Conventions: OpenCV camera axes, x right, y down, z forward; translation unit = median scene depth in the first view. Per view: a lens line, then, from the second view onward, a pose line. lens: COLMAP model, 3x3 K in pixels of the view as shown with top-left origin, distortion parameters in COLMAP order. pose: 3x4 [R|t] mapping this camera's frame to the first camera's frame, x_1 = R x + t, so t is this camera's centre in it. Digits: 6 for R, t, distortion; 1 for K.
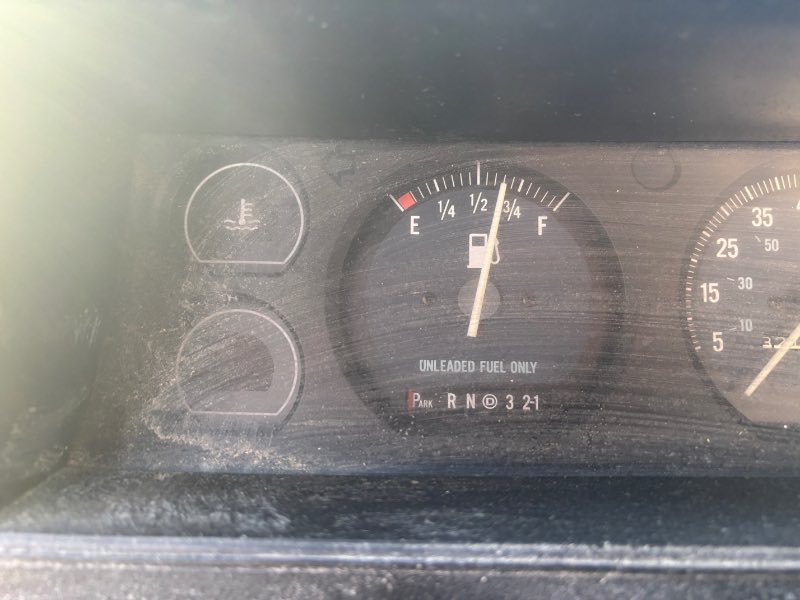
lens RADIAL K [[612.6, 0, 398.0], [0, 612.6, 295.6], [0, 0, 1]] dist [0.065065, -0.061151]
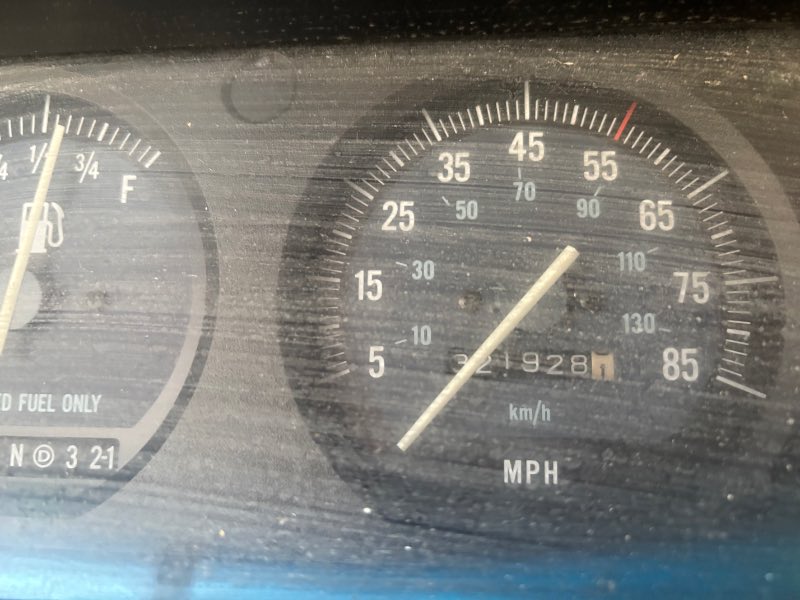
lens RADIAL K [[612.6, 0, 398.0], [0, 612.6, 295.6], [0, 0, 1]] dist [0.065065, -0.061151]
pose [[0.993685, -0.013105, -0.111439, 0.603944], [0.006159, 0.998029, -0.062444, 0.045774], [0.112037, 0.061363, 0.991808, 0.376924]]
